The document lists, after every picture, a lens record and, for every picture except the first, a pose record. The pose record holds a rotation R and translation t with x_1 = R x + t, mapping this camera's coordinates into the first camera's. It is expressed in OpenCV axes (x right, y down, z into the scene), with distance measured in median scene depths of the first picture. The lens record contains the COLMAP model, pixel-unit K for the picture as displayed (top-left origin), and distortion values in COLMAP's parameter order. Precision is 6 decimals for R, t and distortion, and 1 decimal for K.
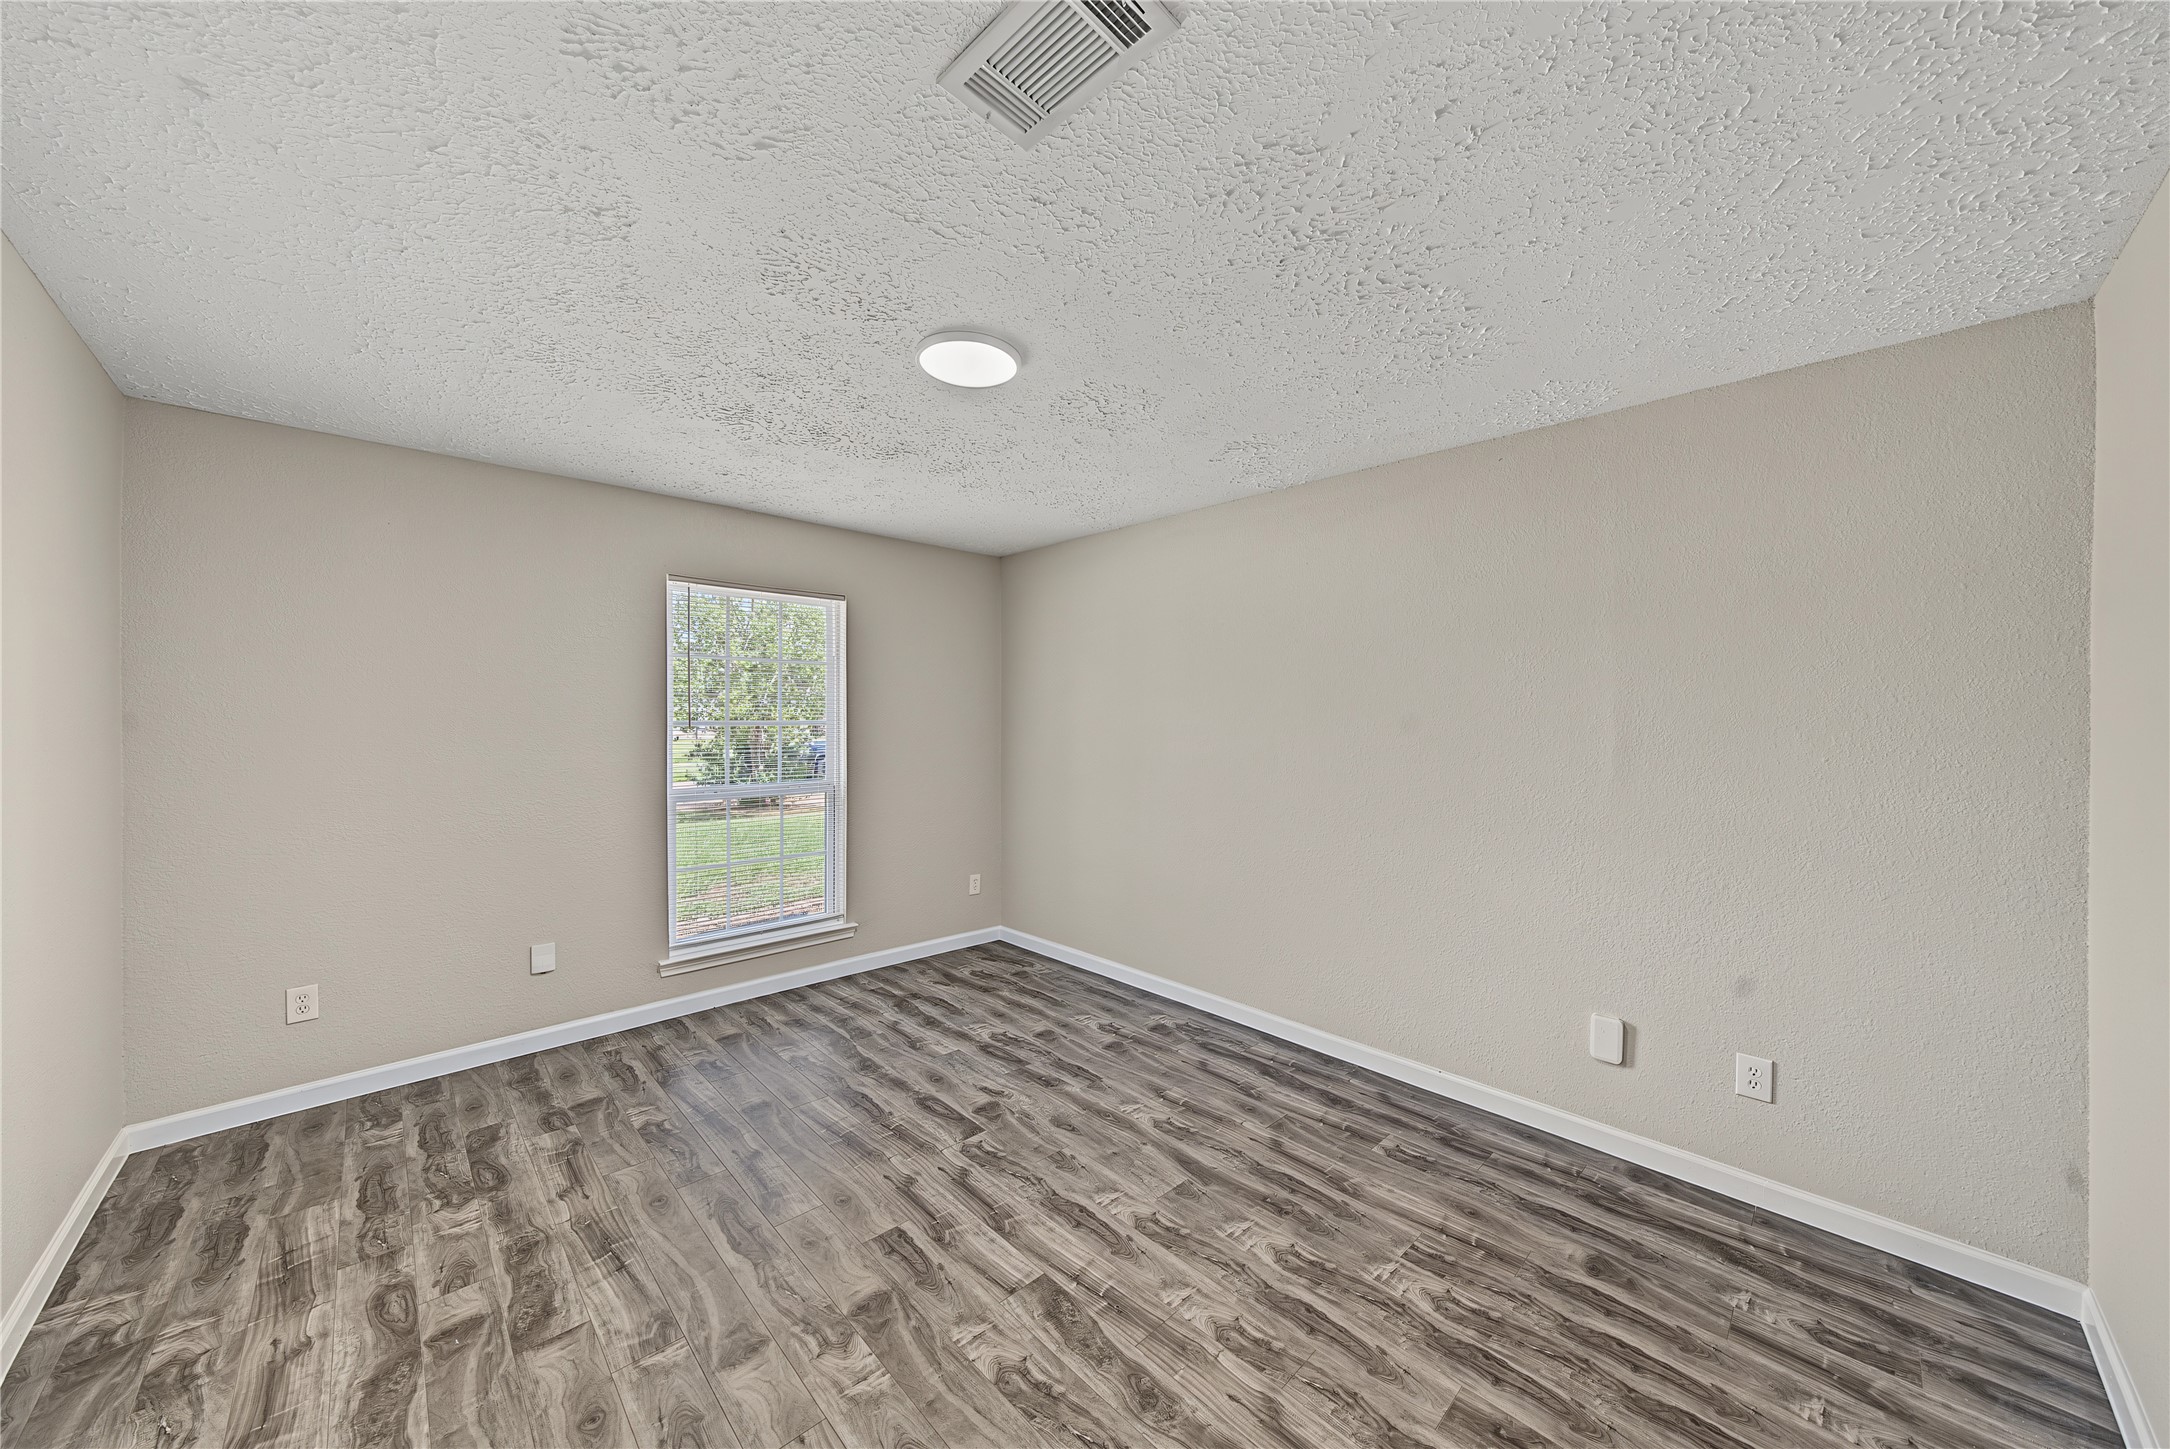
lens RADIAL K [[765.8, 0, 1084.0], [0, 765.8, 730.0], [0, 0, 1]] dist [-0.008596, 0.000900]
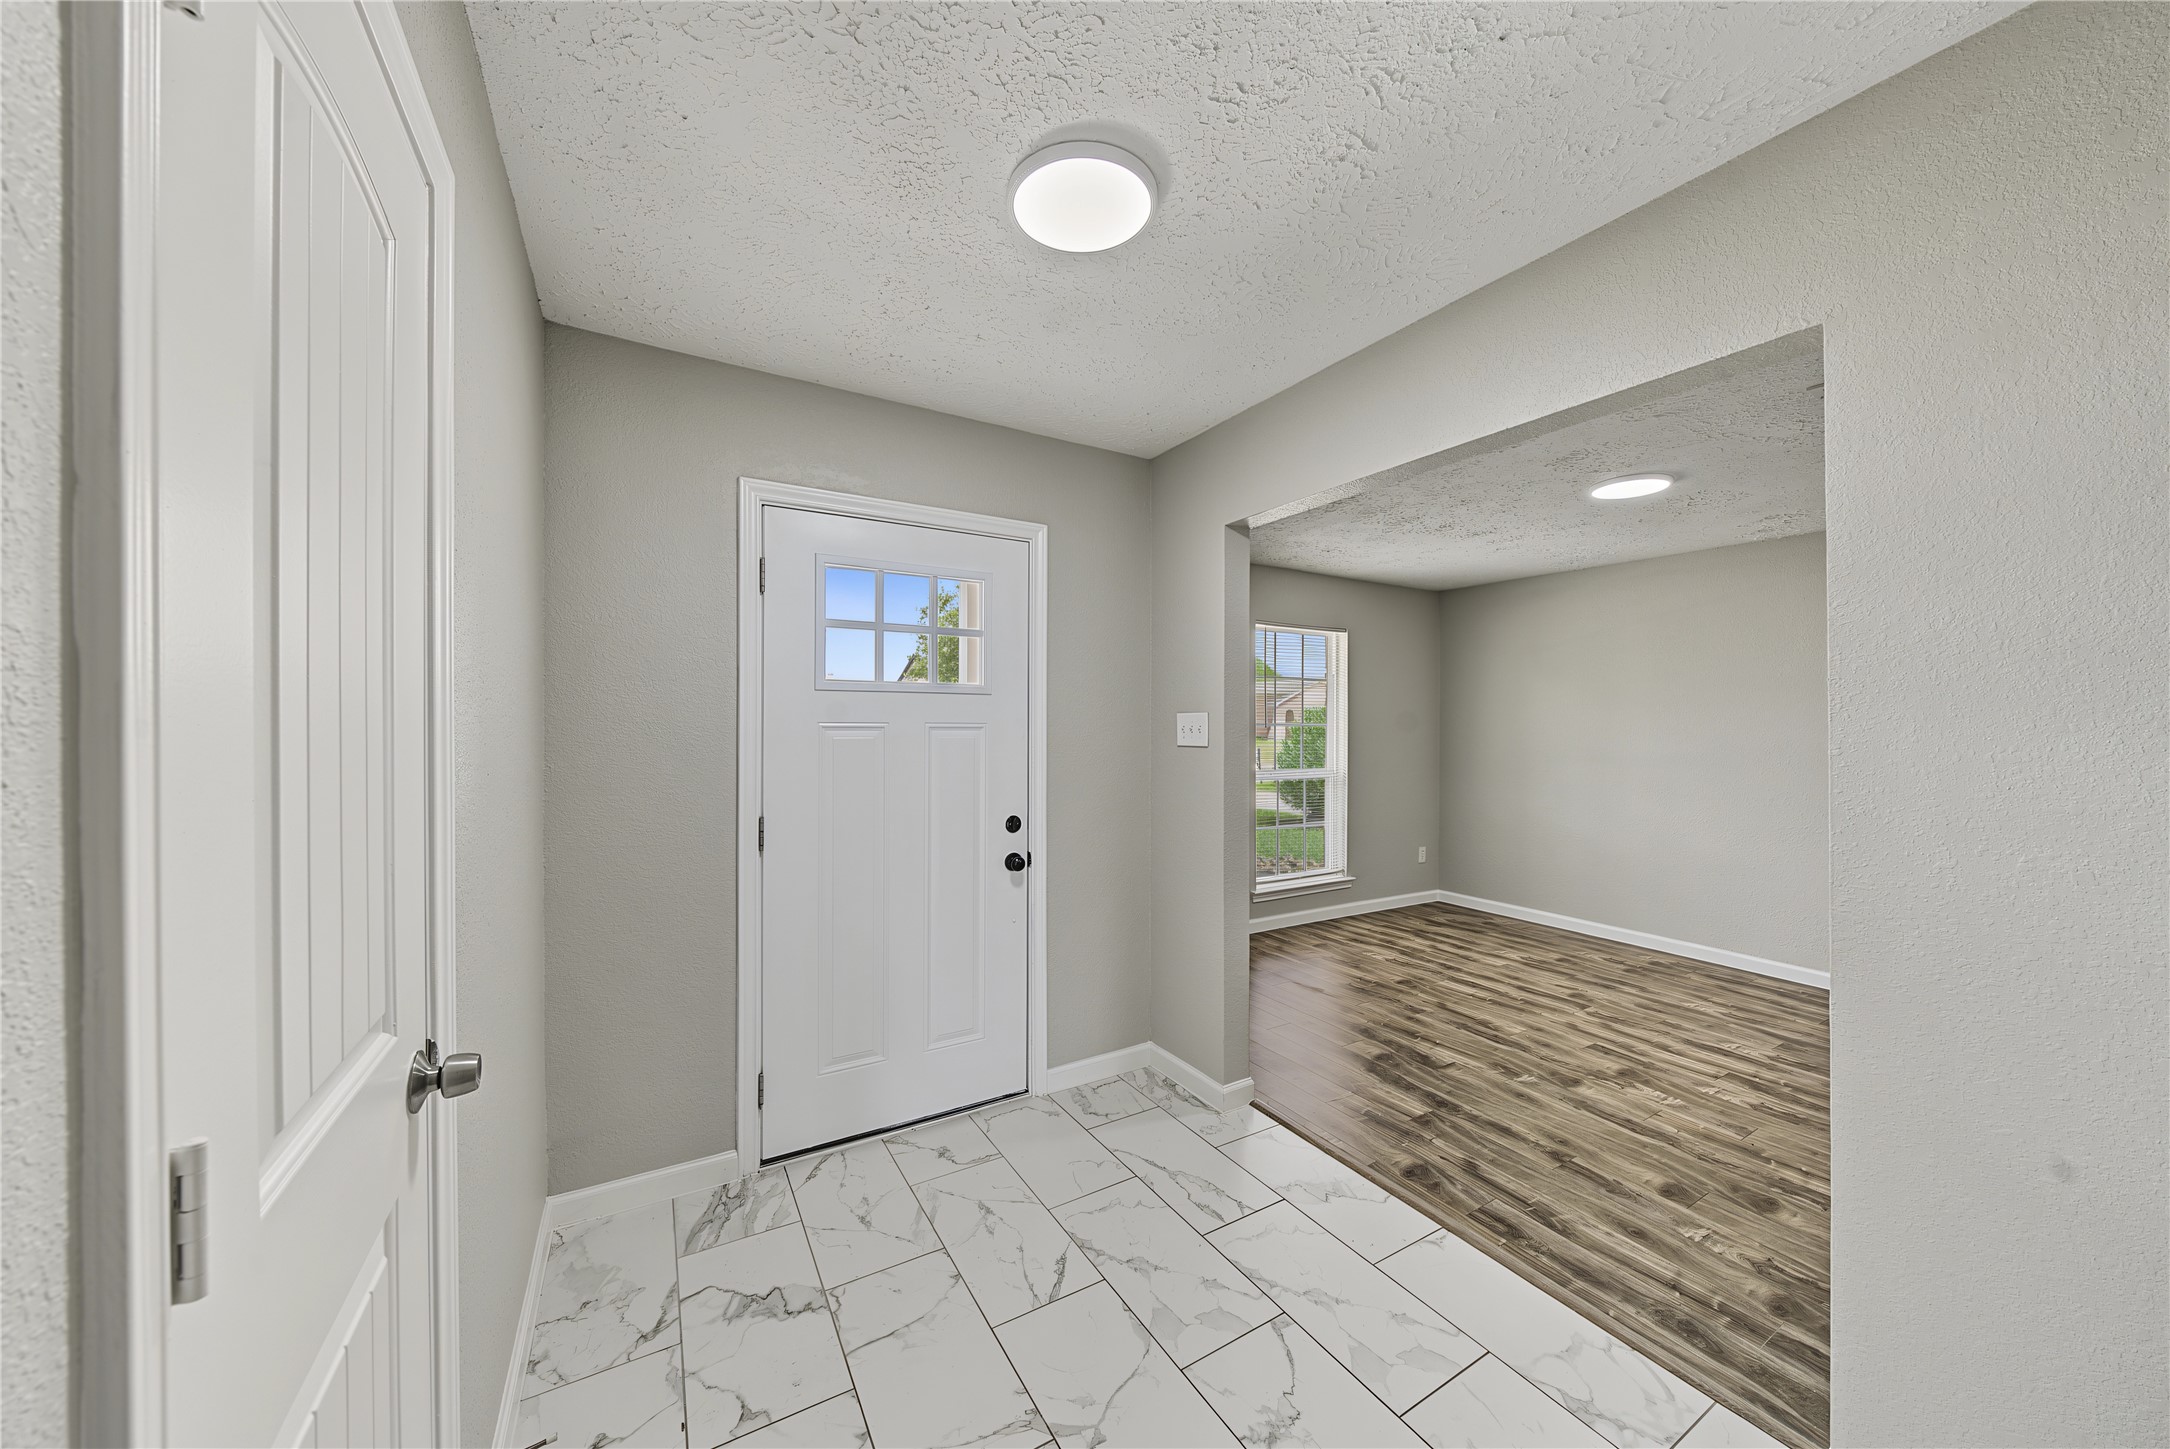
lens RADIAL K [[765.8, 0, 1061.4], [0, 765.8, 719.8], [0, 0, 1]] dist [-0.008596, 0.000900]
pose [[0.968541, -0.012472, -0.248542, -0.759947], [0.006648, 0.999684, -0.024259, 0.021174], [0.248766, 0.021844, 0.968317, -0.658356]]
